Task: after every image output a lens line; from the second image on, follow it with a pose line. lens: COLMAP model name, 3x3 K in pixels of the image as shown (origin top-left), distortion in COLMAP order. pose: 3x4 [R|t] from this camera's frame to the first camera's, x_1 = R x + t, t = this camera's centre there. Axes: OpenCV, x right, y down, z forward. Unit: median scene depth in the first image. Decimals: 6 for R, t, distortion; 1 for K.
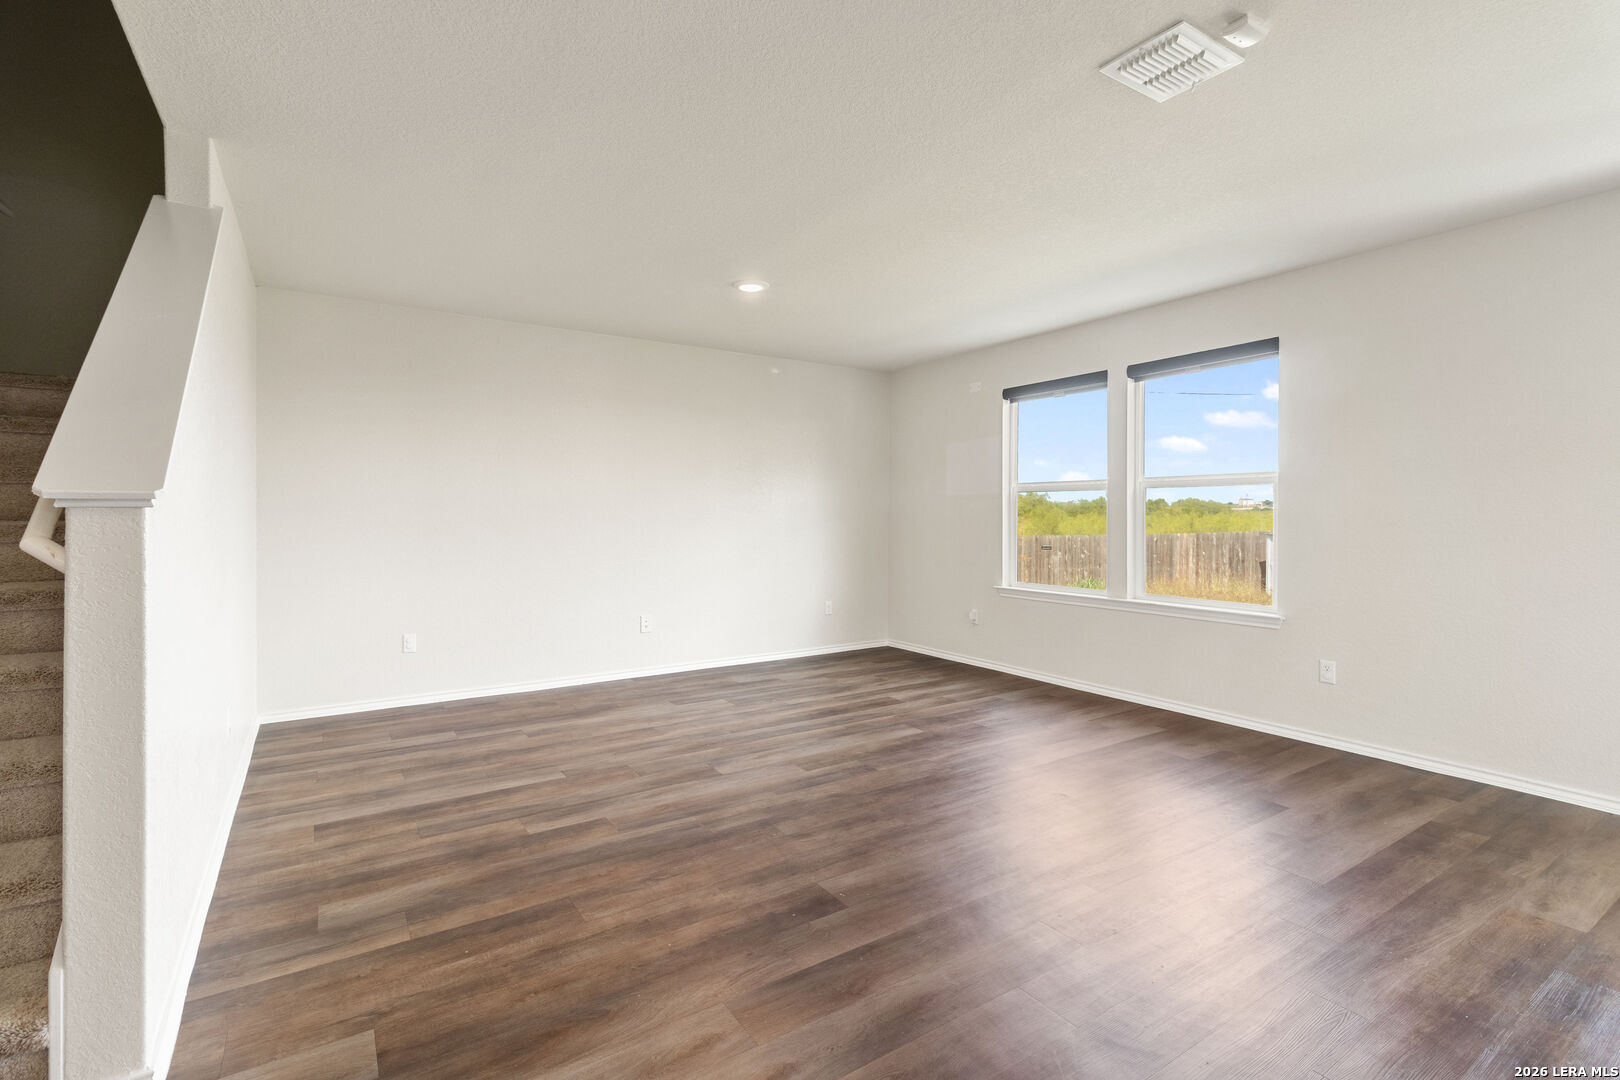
lens RADIAL K [[750.4, 0, 813.3], [0, 750.4, 520.1], [0, 0, 1]] dist [-0.001667, -0.000533]
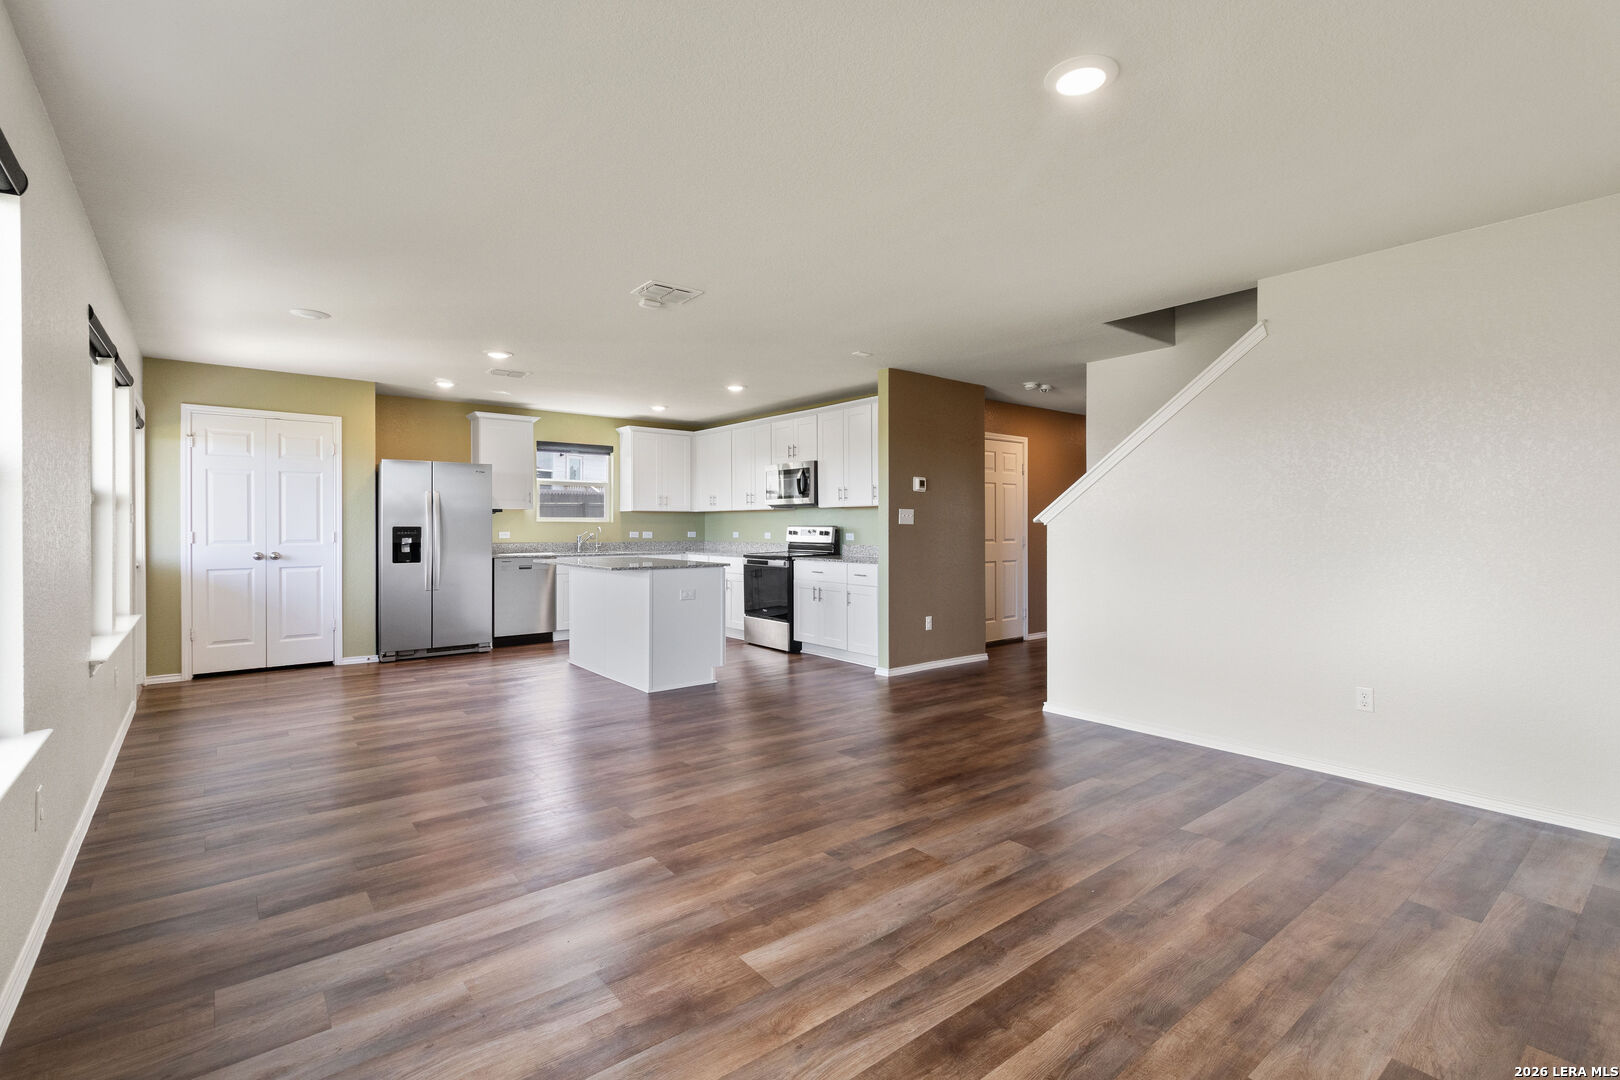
lens RADIAL K [[750.4, 0, 813.3], [0, 750.4, 520.1], [0, 0, 1]] dist [-0.001667, -0.000533]
pose [[-0.995462, 0.000766, -0.095160, 0.178899], [0.000617, 0.999999, 0.001598, -0.018835], [0.095161, 0.001532, -0.995461, 1.842572]]
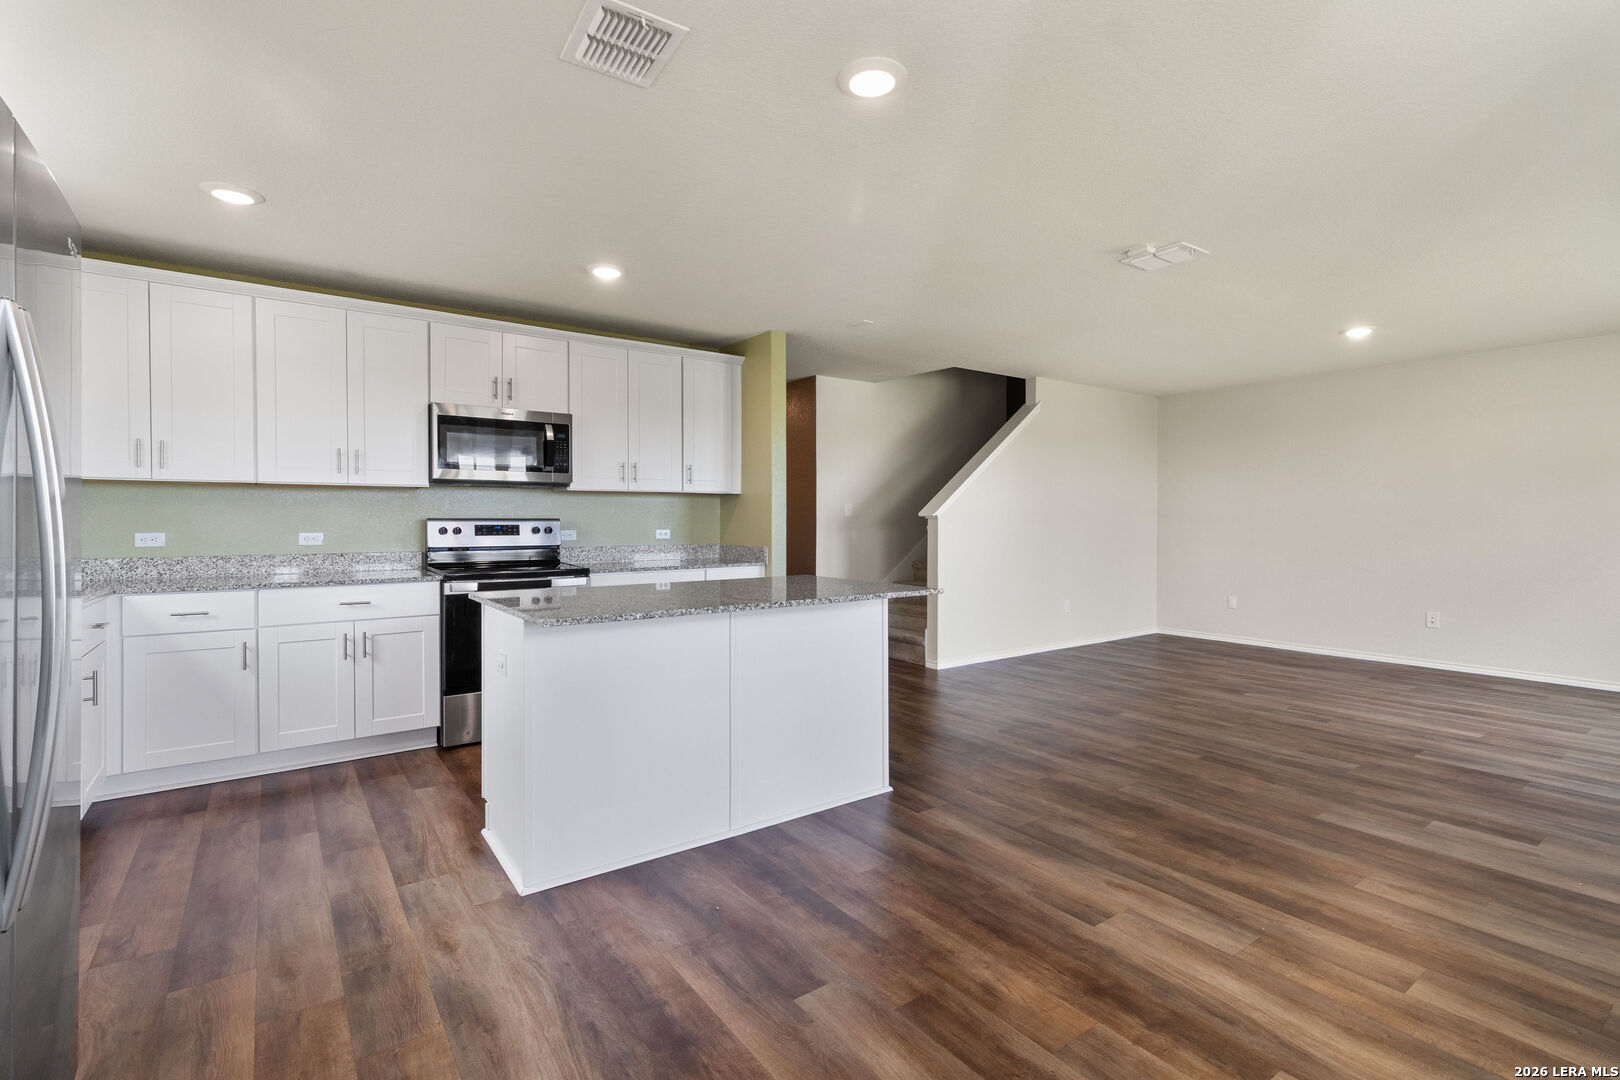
lens RADIAL K [[750.4, 0, 813.3], [0, 750.4, 520.1], [0, 0, 1]] dist [-0.001667, -0.000533]
pose [[0.047541, 0.002451, -0.998866, 1.351235], [-0.009377, 0.999954, 0.002007, -0.003270], [0.998825, 0.009271, 0.047562, 0.071564]]
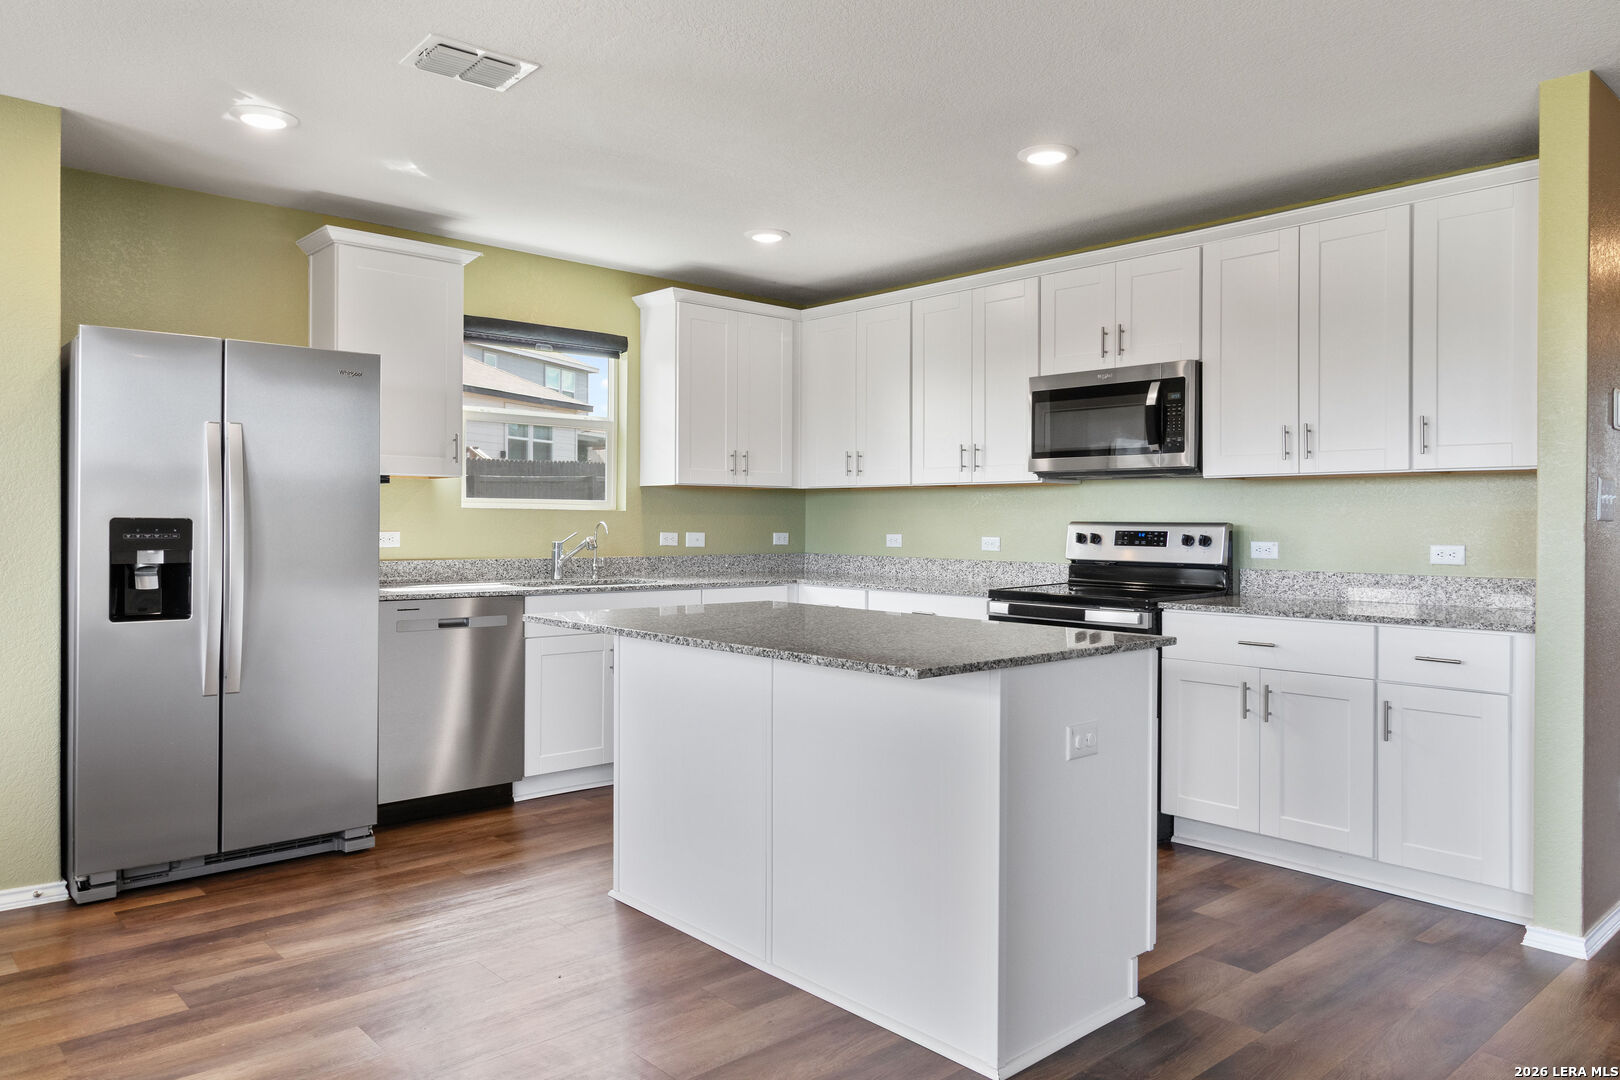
lens RADIAL K [[1128.3, 0, 812.6], [0, 1128.3, 516.0], [0, 0, 1]] dist [-0.000272, -0.001151]
pose [[-0.988711, -0.005068, -0.149752, 0.600229], [-0.005900, 0.999970, 0.005110, -0.010573], [0.149721, 0.005936, -0.988710, 0.916119]]
